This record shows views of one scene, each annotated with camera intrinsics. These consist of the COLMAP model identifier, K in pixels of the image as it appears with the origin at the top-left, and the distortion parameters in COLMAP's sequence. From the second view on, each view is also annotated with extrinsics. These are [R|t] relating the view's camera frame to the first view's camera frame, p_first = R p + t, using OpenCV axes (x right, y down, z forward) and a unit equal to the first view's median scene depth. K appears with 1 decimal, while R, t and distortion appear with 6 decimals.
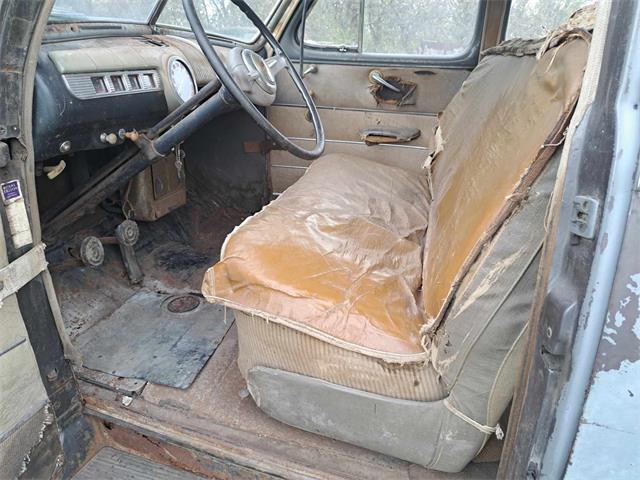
lens RADIAL K [[467.8, 0, 320.0], [0, 467.8, 240.0], [0, 0, 1]] dist [0.057354, -0.041023]
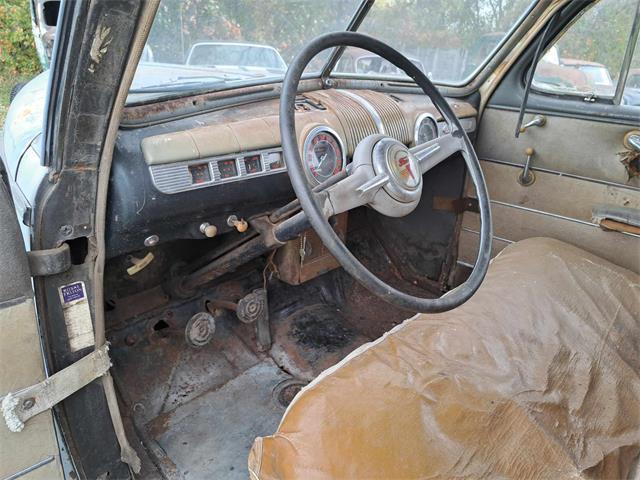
lens RADIAL K [[467.8, 0, 320.0], [0, 467.8, 240.0], [0, 0, 1]] dist [0.057354, -0.041023]
pose [[0.871097, 0.198734, -0.449104, 0.095090], [-0.198643, 0.978902, 0.047881, -0.235302], [0.449144, 0.047502, 0.892196, 0.286641]]
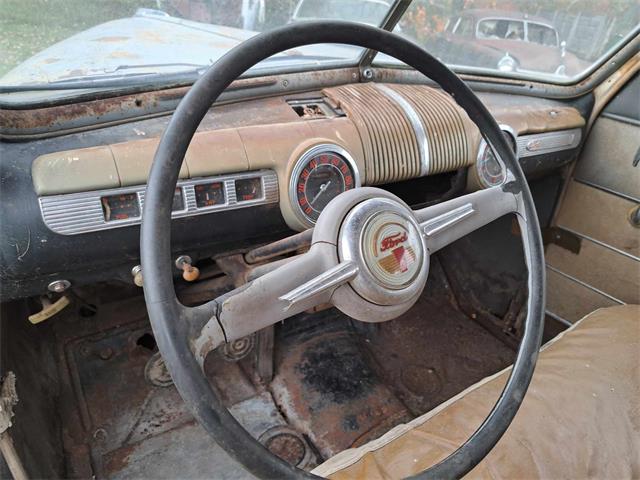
lens RADIAL K [[472.5, 0, 326.6], [0, 472.5, 244.1], [0, 0, 1]] dist [0.018332, -0.003385]
pose [[0.736298, 0.358095, -0.574137, 0.076066], [-0.312301, 0.932555, 0.181136, -0.380588], [0.600278, 0.045933, 0.798471, 0.541227]]
